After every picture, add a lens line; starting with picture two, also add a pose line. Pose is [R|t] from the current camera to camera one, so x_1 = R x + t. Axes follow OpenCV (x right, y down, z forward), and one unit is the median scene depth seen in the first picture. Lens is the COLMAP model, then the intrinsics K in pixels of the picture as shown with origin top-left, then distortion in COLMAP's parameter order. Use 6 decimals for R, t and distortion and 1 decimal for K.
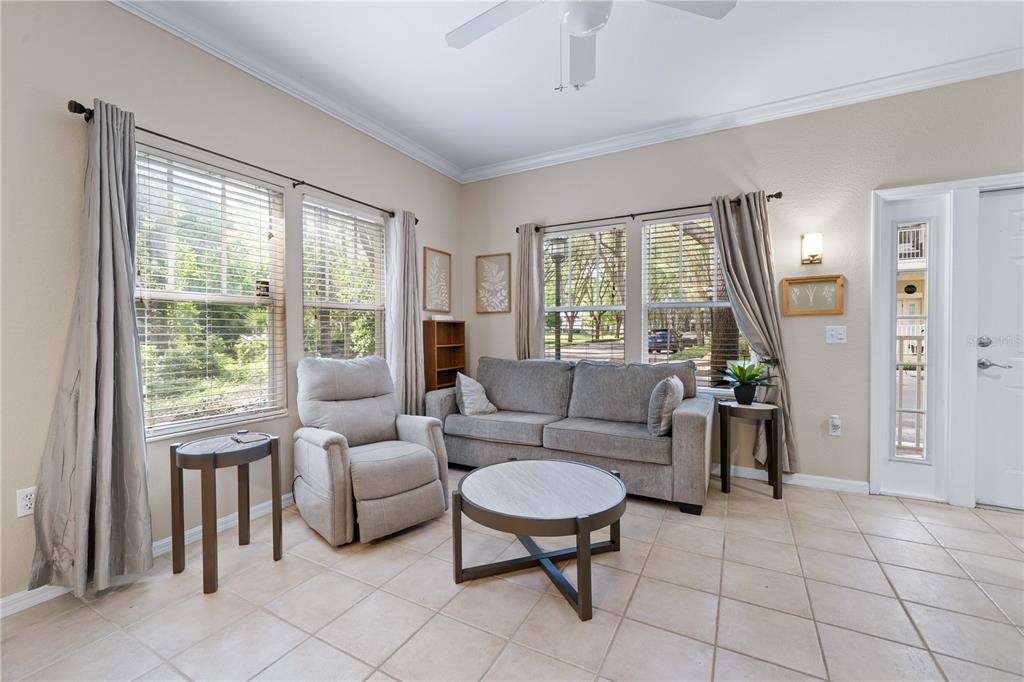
lens RADIAL K [[431.1, 0, 508.1], [0, 431.1, 336.3], [0, 0, 1]] dist [0.000559, -0.000020]
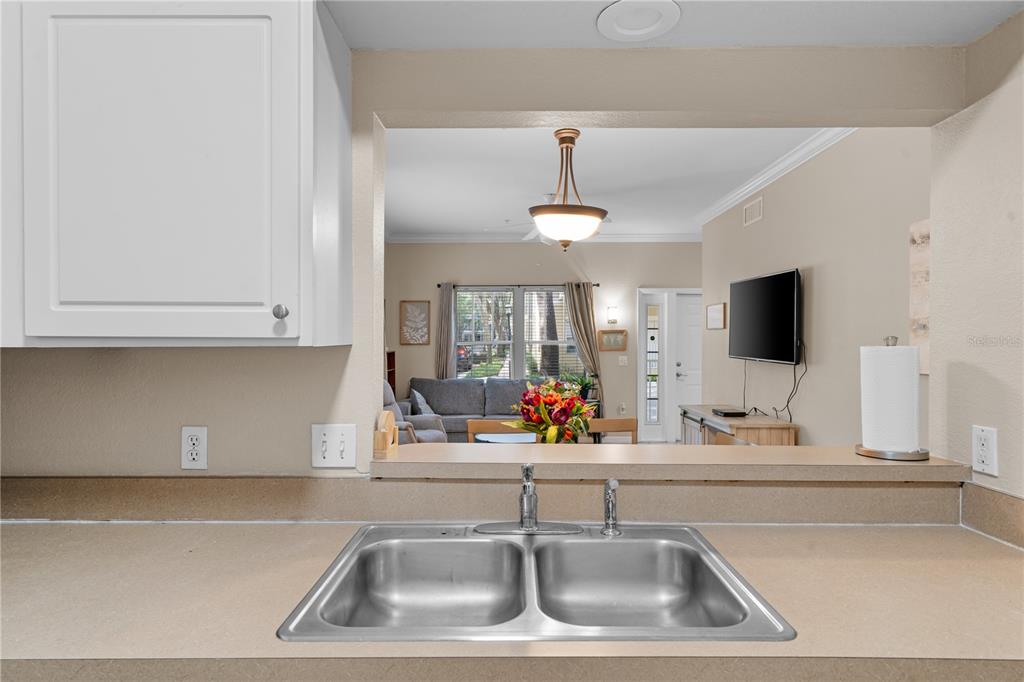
lens RADIAL K [[570.3, 0, 508.8], [0, 570.3, 343.8], [0, 0, 1]] dist [0.000014, 0.000045]
pose [[0.877583, 0.002181, 0.479419, -0.830610], [0.002522, 0.999955, -0.009165, -0.053121], [-0.479418, 0.009252, 0.877538, -0.904314]]
